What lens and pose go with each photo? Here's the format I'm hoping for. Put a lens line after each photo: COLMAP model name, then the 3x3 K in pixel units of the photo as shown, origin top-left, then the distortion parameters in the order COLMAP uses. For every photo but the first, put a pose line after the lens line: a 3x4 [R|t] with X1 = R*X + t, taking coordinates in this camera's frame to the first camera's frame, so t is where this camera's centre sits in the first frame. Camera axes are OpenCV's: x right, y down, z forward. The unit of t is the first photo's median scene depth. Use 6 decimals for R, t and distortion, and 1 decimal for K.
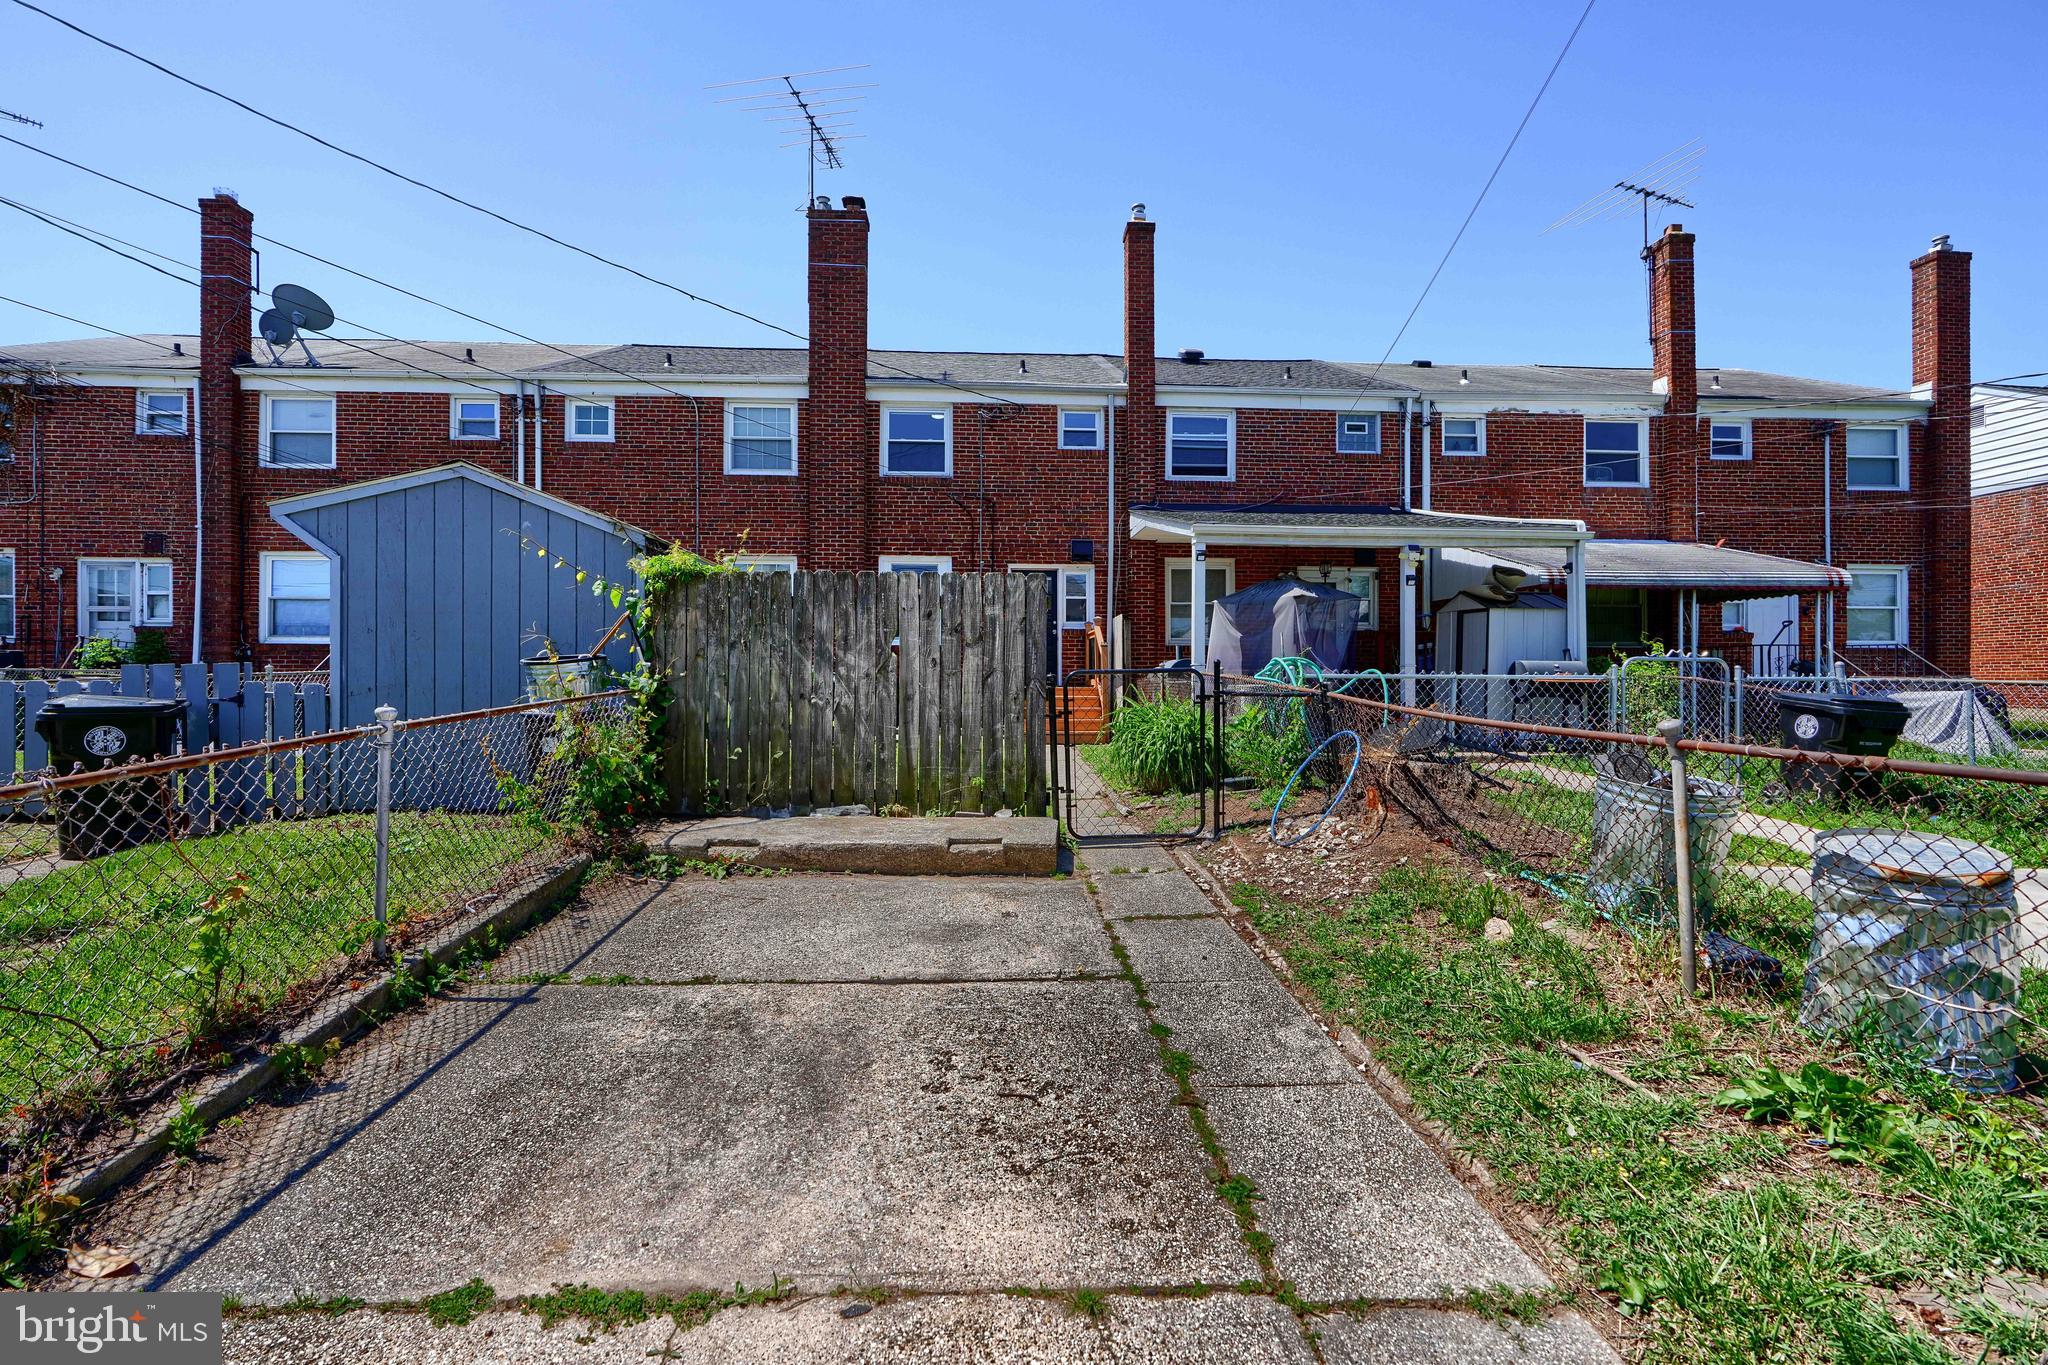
lens RADIAL K [[963.1, 0, 1020.0], [0, 963.1, 689.6], [0, 0, 1]] dist [0.002363, -0.001112]
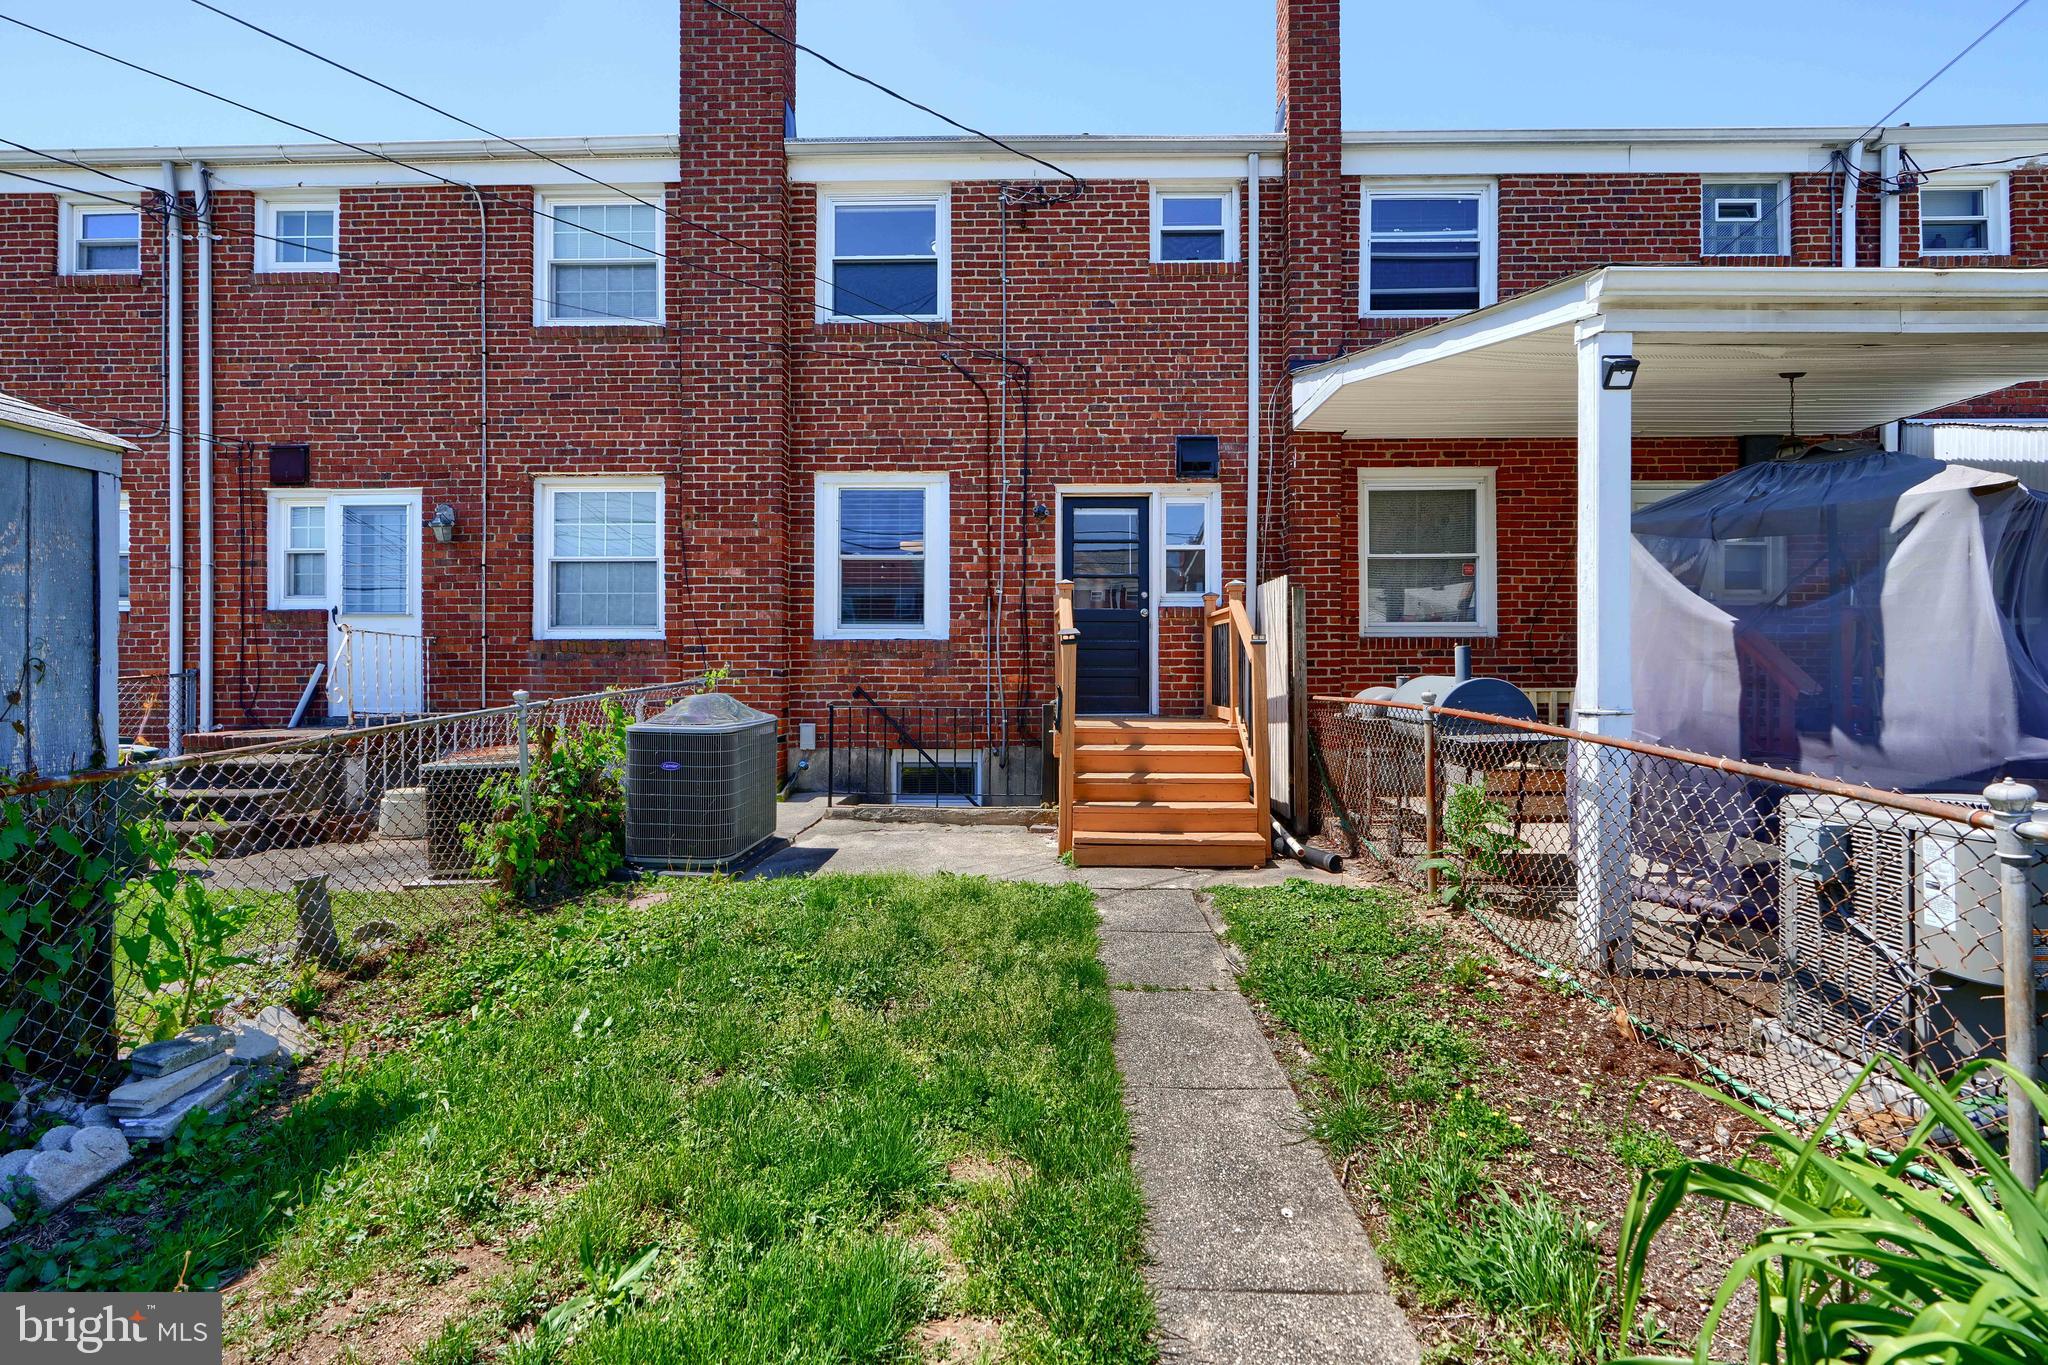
lens RADIAL K [[963.1, 0, 1024.3], [0, 963.1, 666.8], [0, 0, 1]] dist [0.002363, -0.001112]
pose [[0.995904, -0.000493, -0.090417, 0.018420], [0.000745, 0.999996, 0.002750, -0.031943], [0.090416, -0.002806, 0.995900, 0.473122]]
